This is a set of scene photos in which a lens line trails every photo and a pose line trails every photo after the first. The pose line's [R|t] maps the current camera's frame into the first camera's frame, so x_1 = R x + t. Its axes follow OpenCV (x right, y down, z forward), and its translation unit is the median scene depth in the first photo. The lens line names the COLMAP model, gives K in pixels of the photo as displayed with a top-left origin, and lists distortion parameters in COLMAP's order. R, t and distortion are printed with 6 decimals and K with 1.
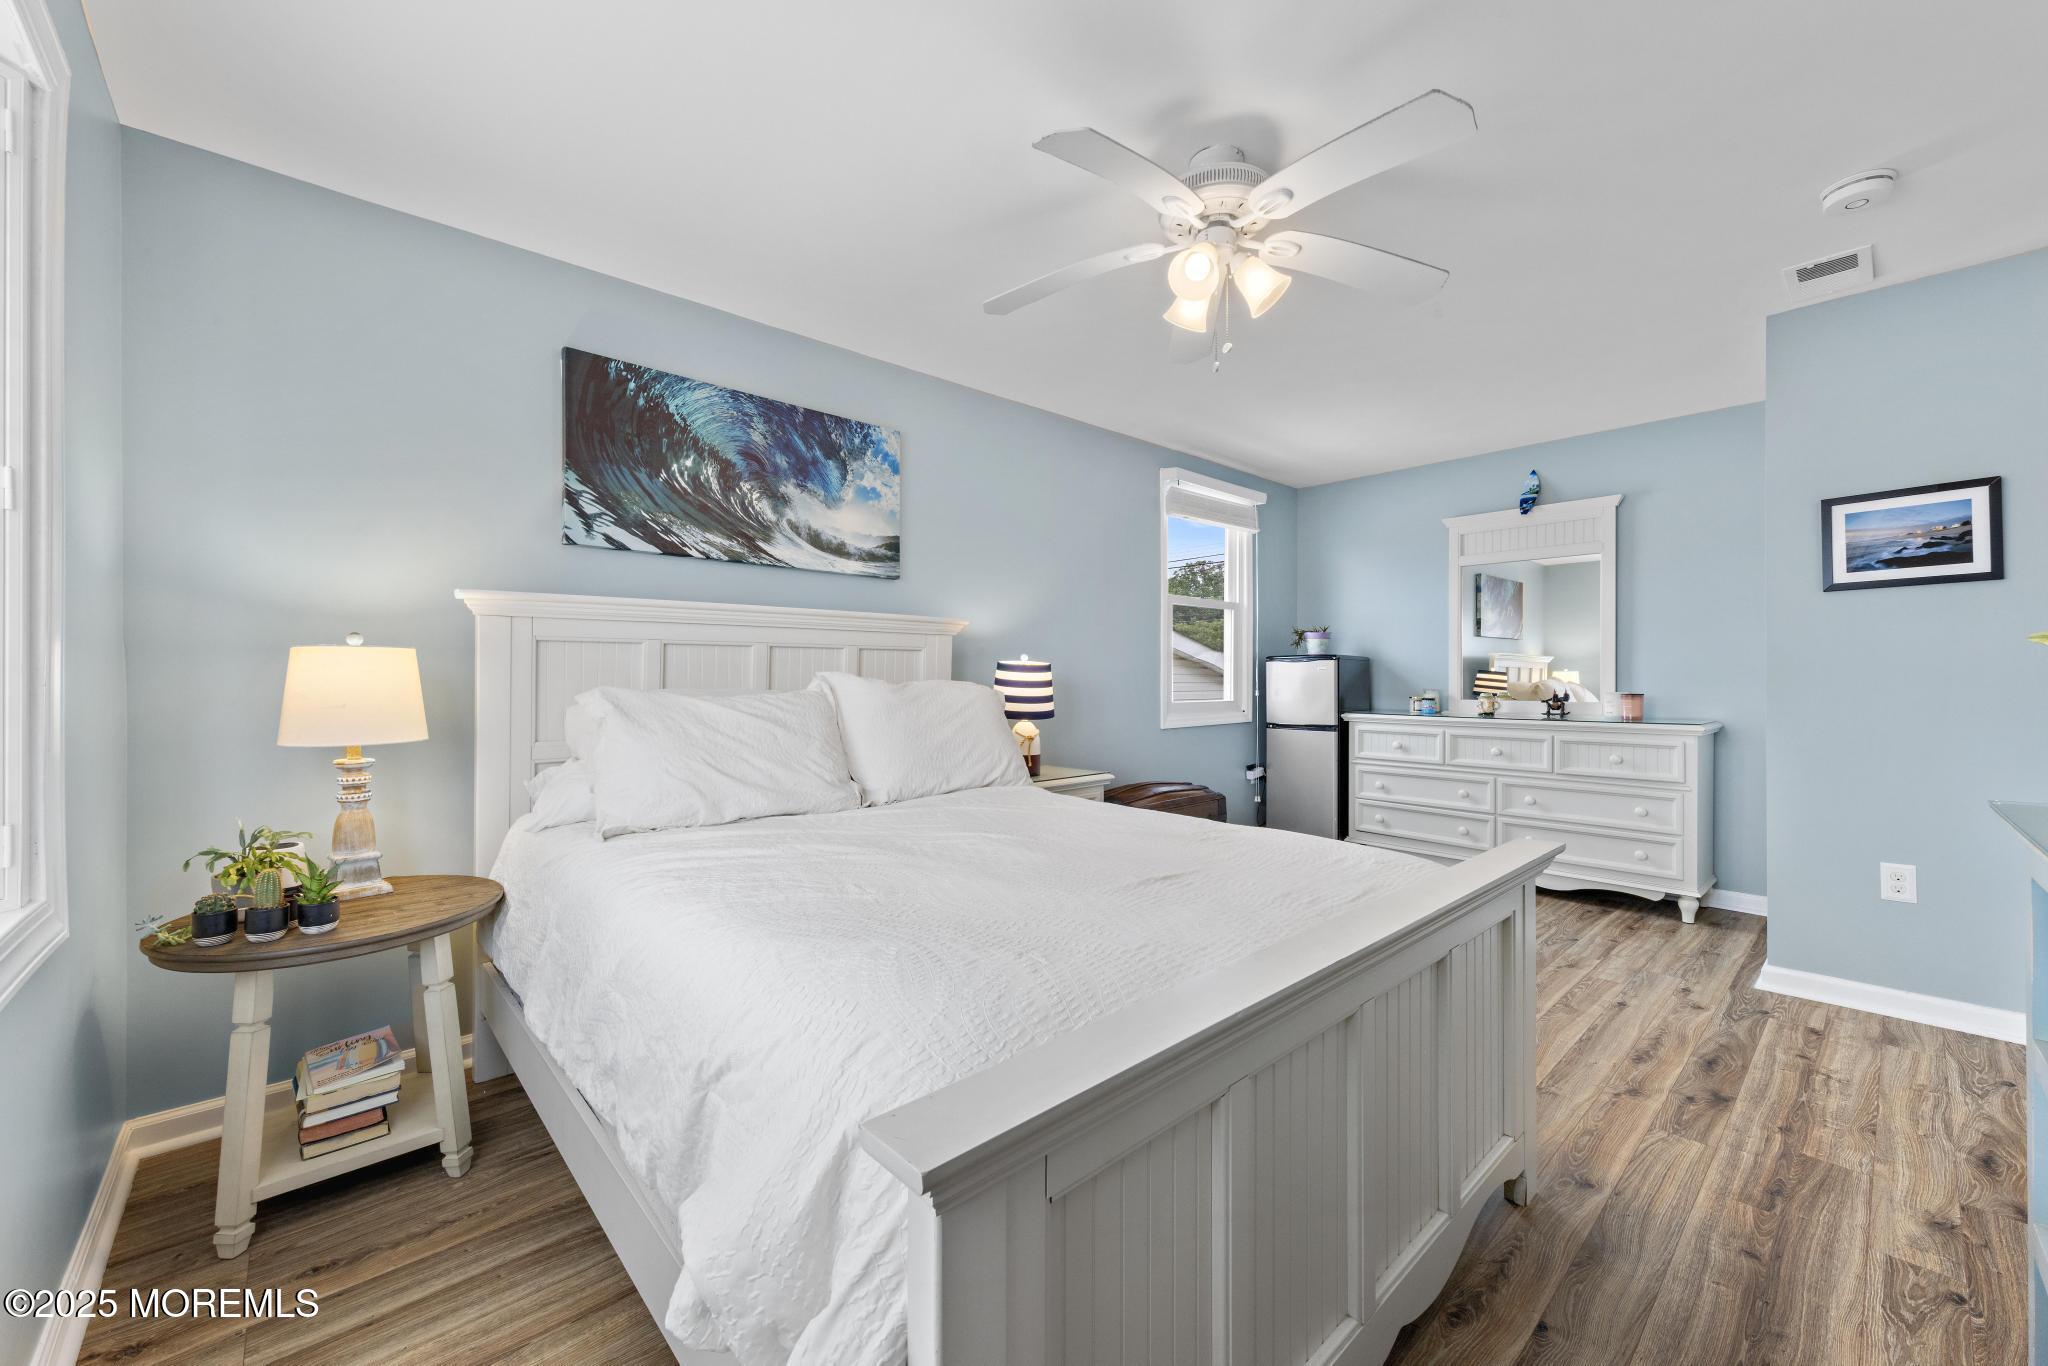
lens RADIAL K [[781.0, 0, 1031.7], [0, 781.0, 675.2], [0, 0, 1]] dist [0.002731, 0.000168]
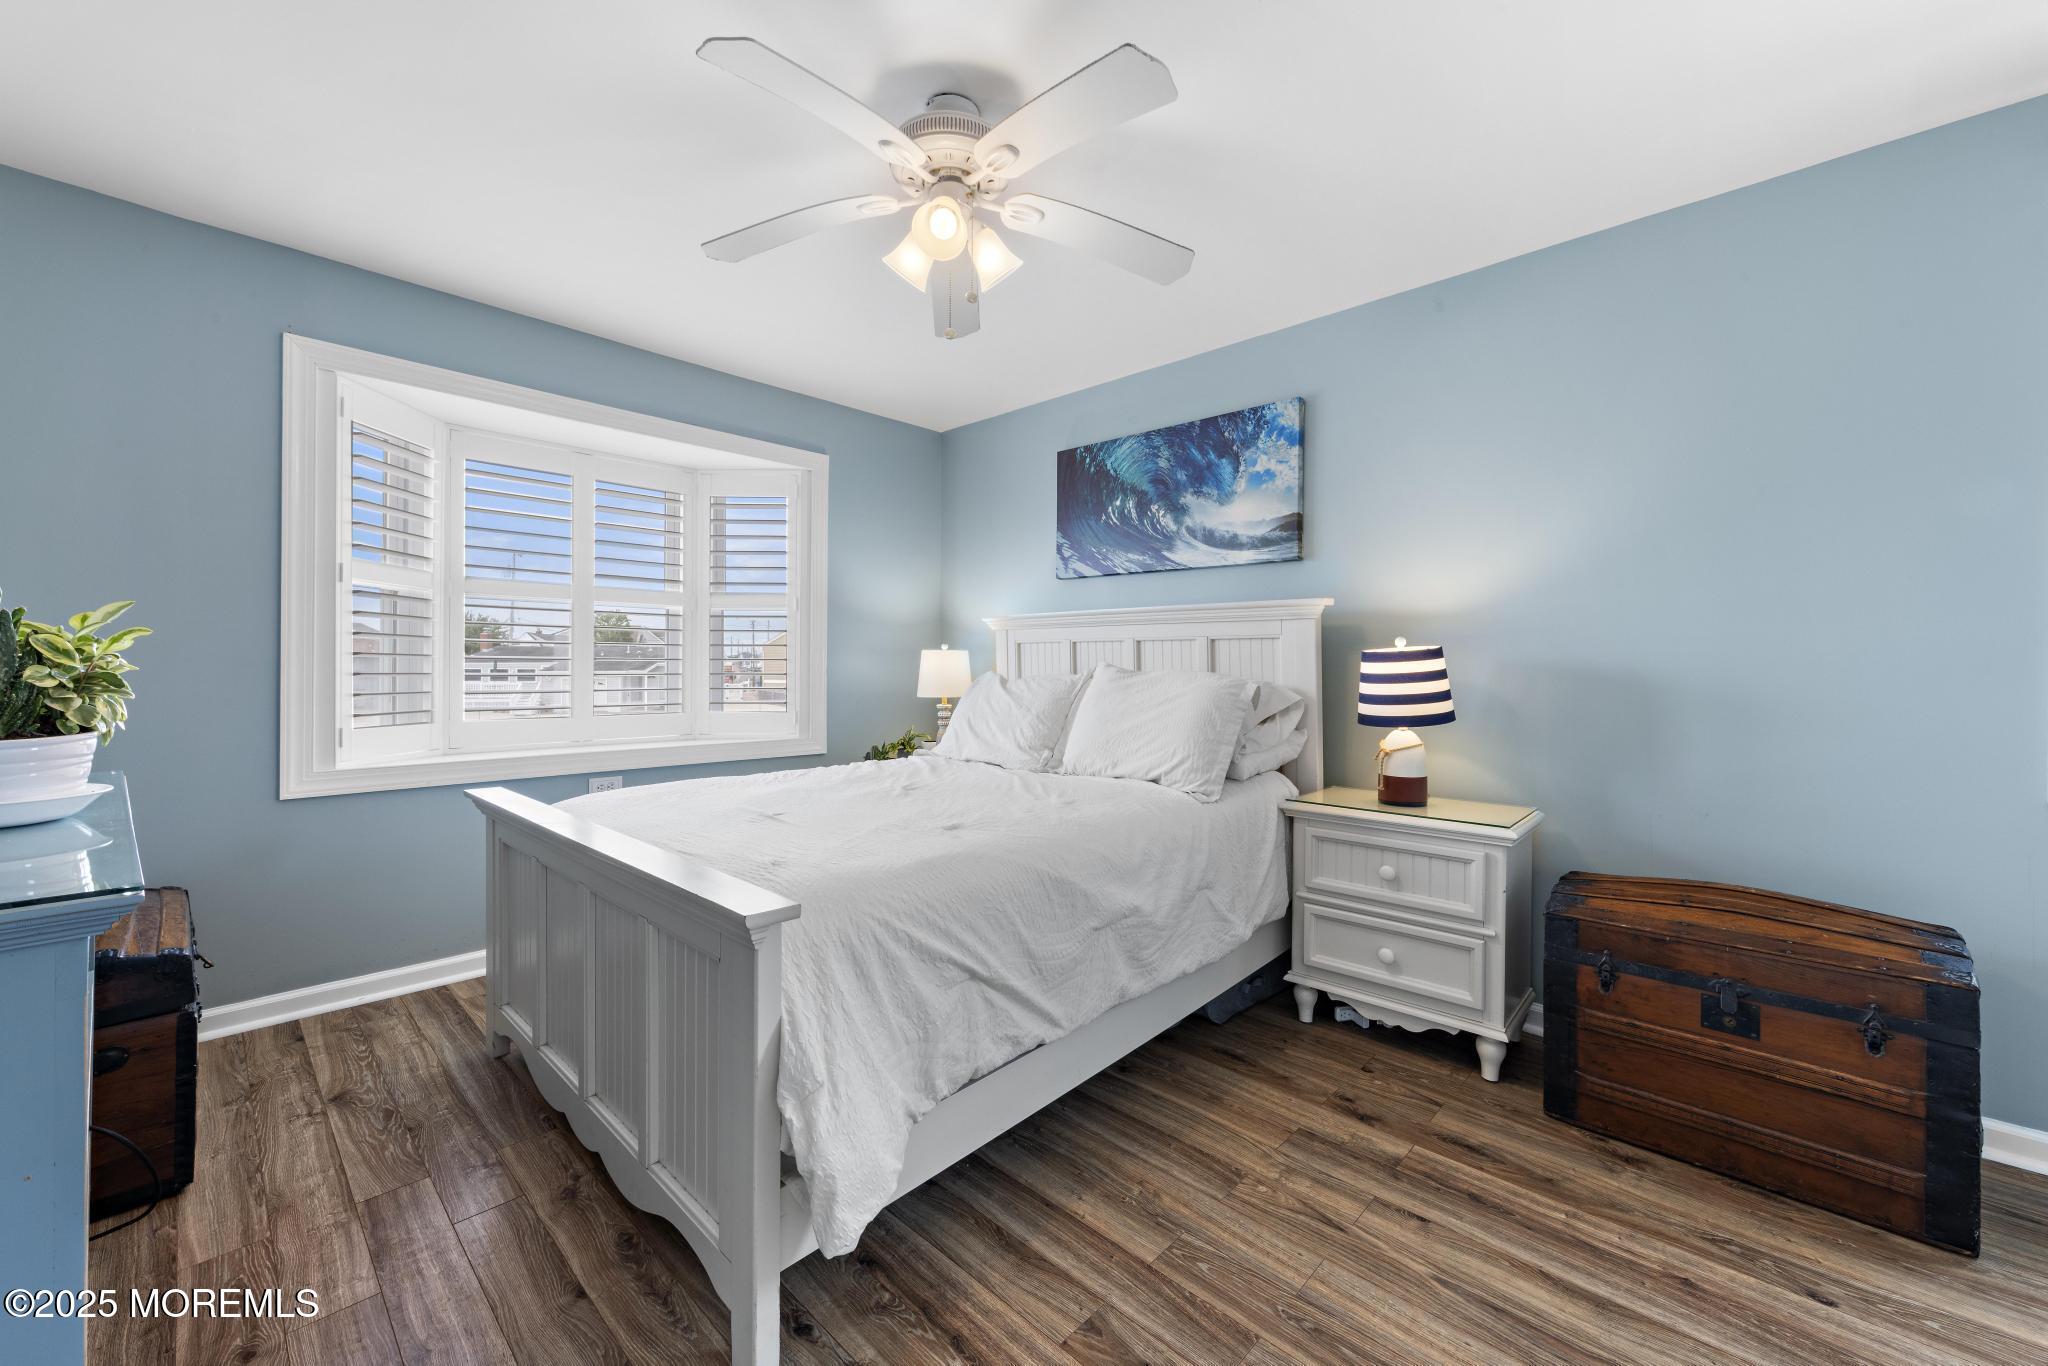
lens RADIAL K [[795.4, 0, 1050.9], [0, 795.4, 670.8], [0, 0, 1]] dist [-0.001414, -0.000155]
pose [[0.096577, 0.006190, -0.995306, 0.839408], [-0.005113, 0.999971, 0.005723, 0.002523], [0.995312, 0.004536, 0.096606, 0.726955]]
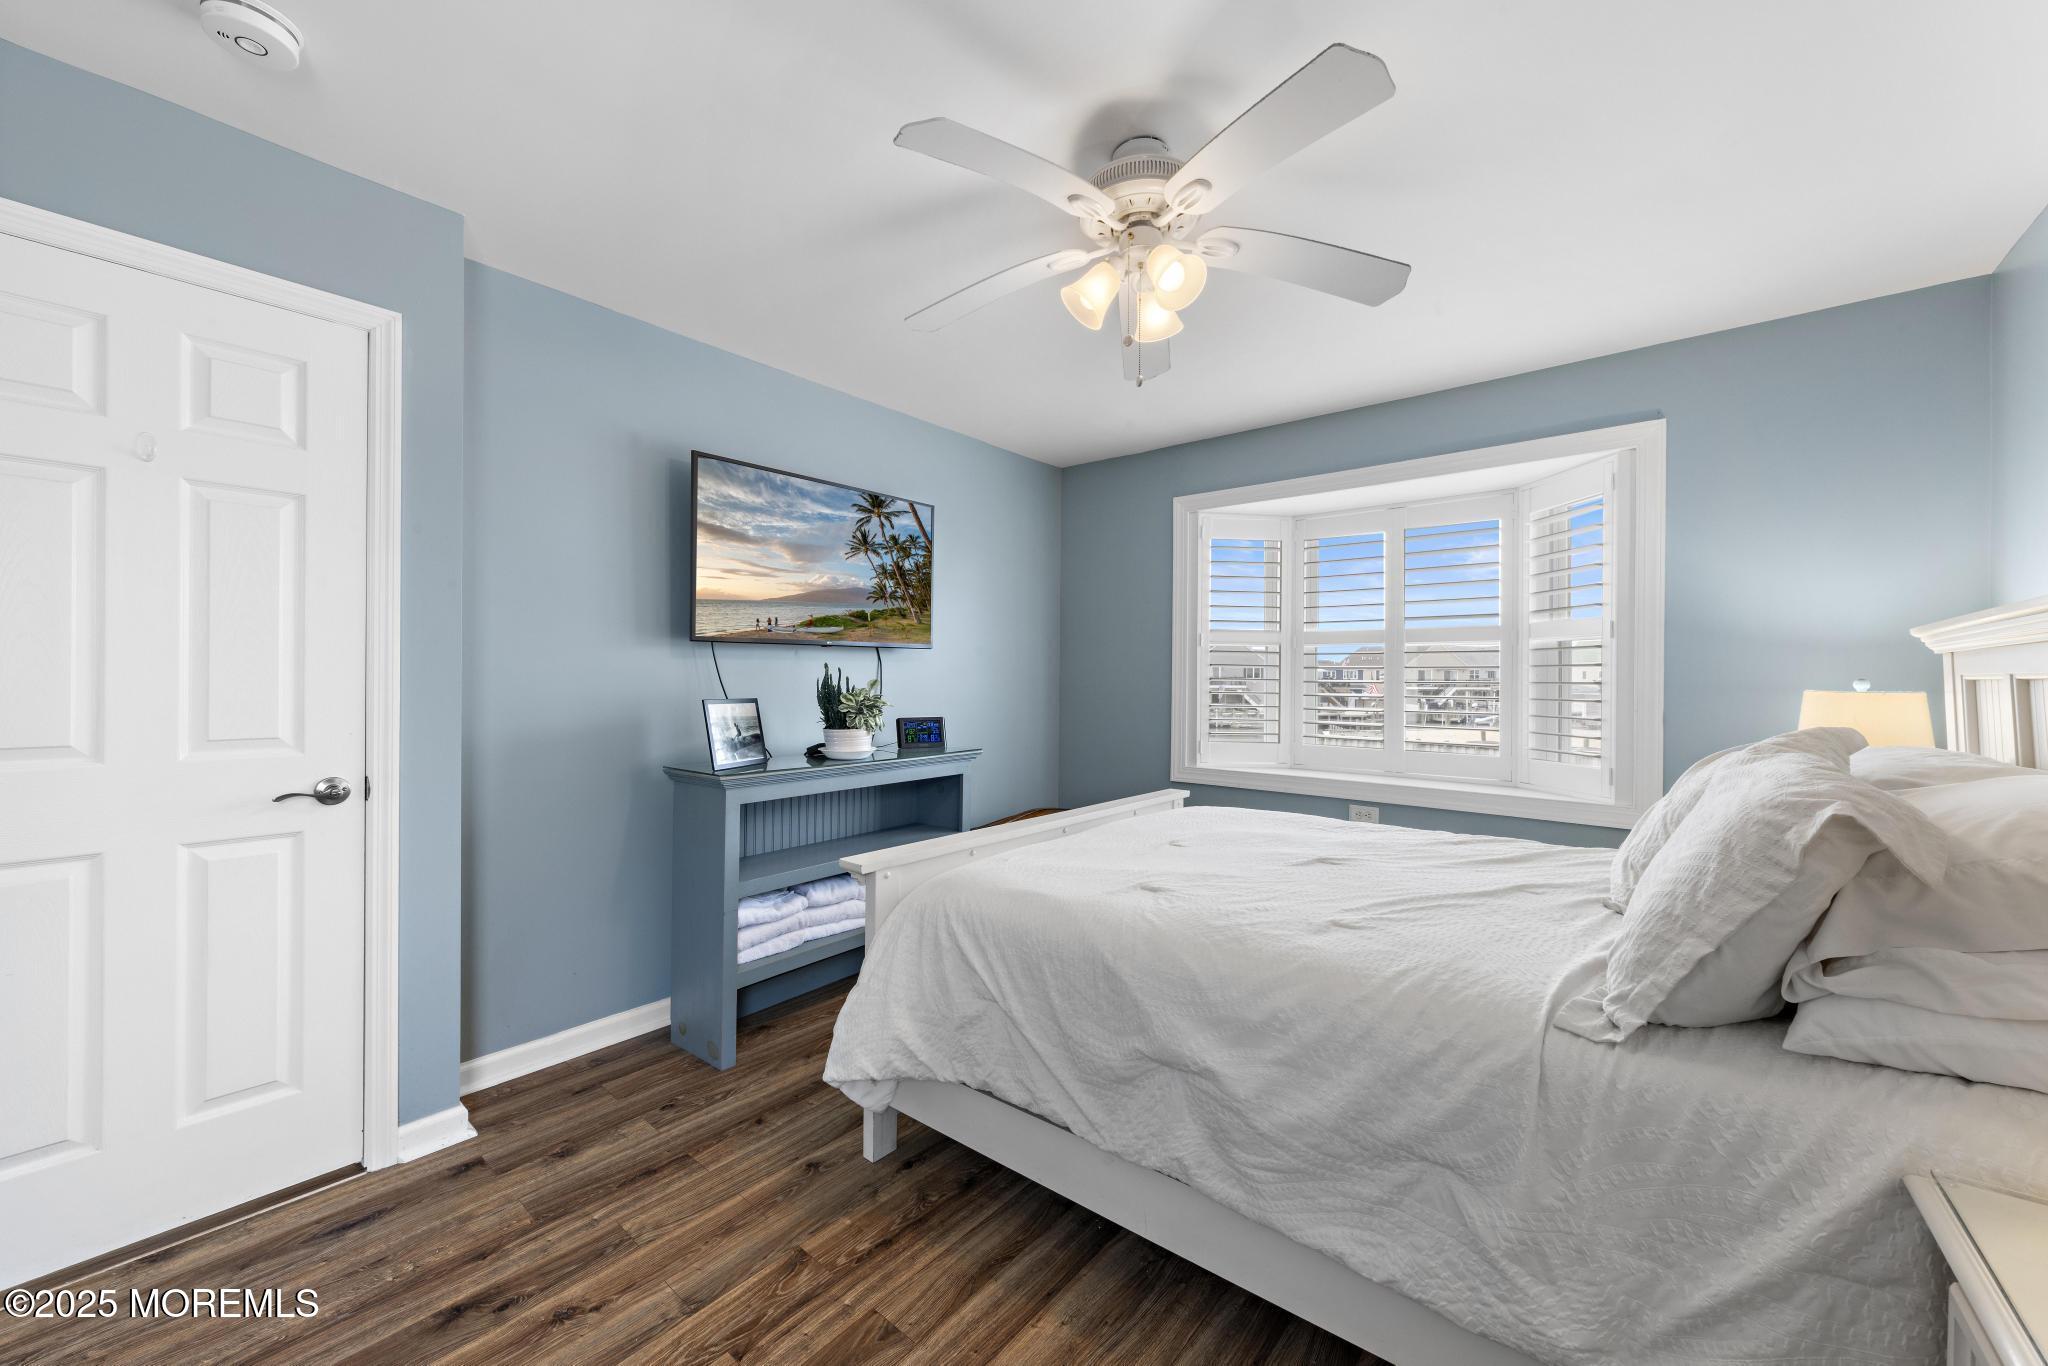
lens RADIAL K [[781.0, 0, 1031.7], [0, 781.0, 675.2], [0, 0, 1]] dist [0.002731, 0.000168]
pose [[-0.989816, -0.005725, -0.142238, 0.344945], [-0.005410, 0.999982, -0.002604, -0.033805], [0.142251, -0.001808, -0.989829, 1.333047]]
